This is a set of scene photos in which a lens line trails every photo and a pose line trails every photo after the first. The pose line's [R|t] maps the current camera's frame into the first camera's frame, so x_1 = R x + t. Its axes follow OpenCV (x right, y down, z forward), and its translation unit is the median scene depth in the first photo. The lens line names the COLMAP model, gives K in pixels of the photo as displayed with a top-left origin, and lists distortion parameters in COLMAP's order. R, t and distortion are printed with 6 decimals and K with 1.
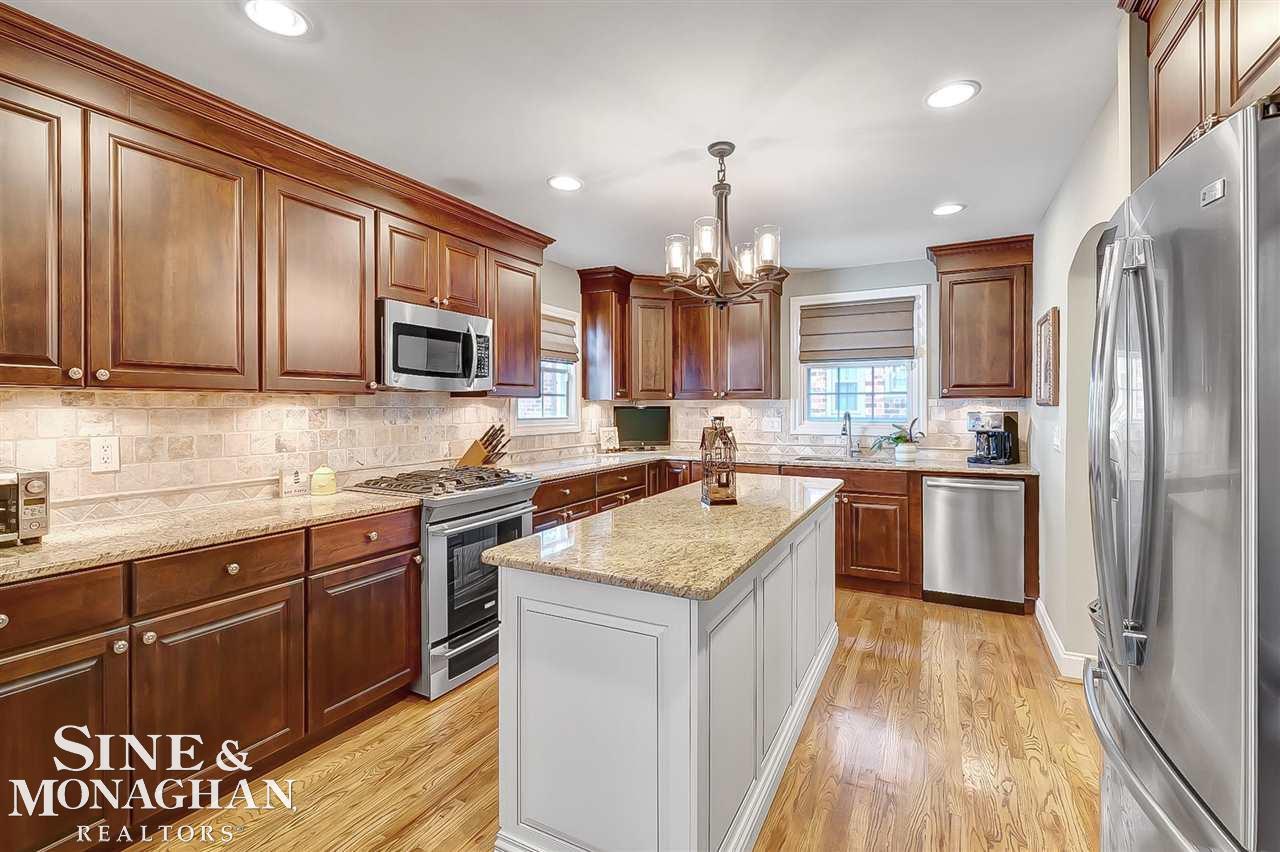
lens RADIAL K [[558.8, 0, 648.3], [0, 558.8, 414.8], [0, 0, 1]] dist [0.001760, 0.000155]
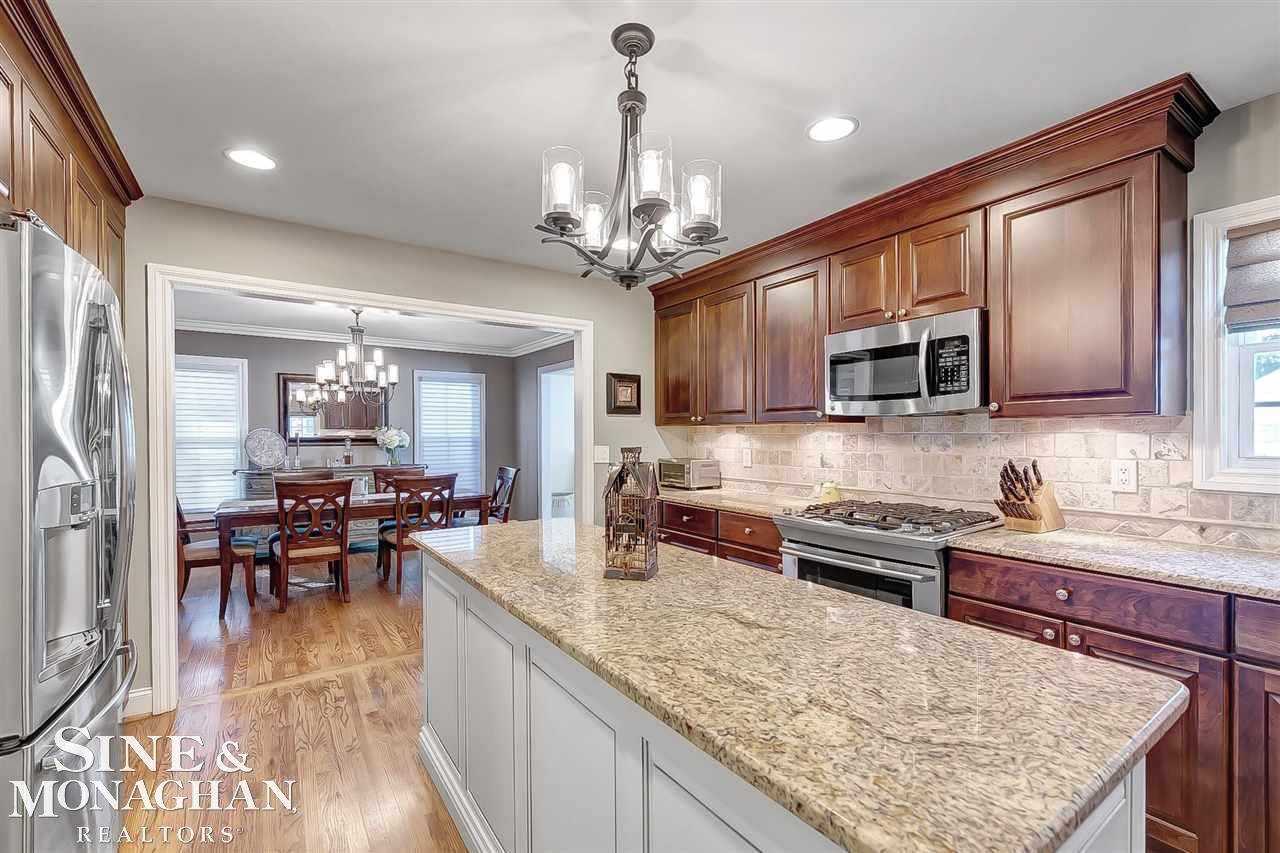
lens RADIAL K [[558.8, 0, 649.9], [0, 558.8, 430.9], [0, 0, 1]] dist [0.001760, 0.000155]
pose [[-0.464164, -0.002551, -0.885746, 0.665977], [-0.009687, 0.999951, 0.002197, -0.017212], [0.885696, 0.009600, -0.464166, 1.176164]]
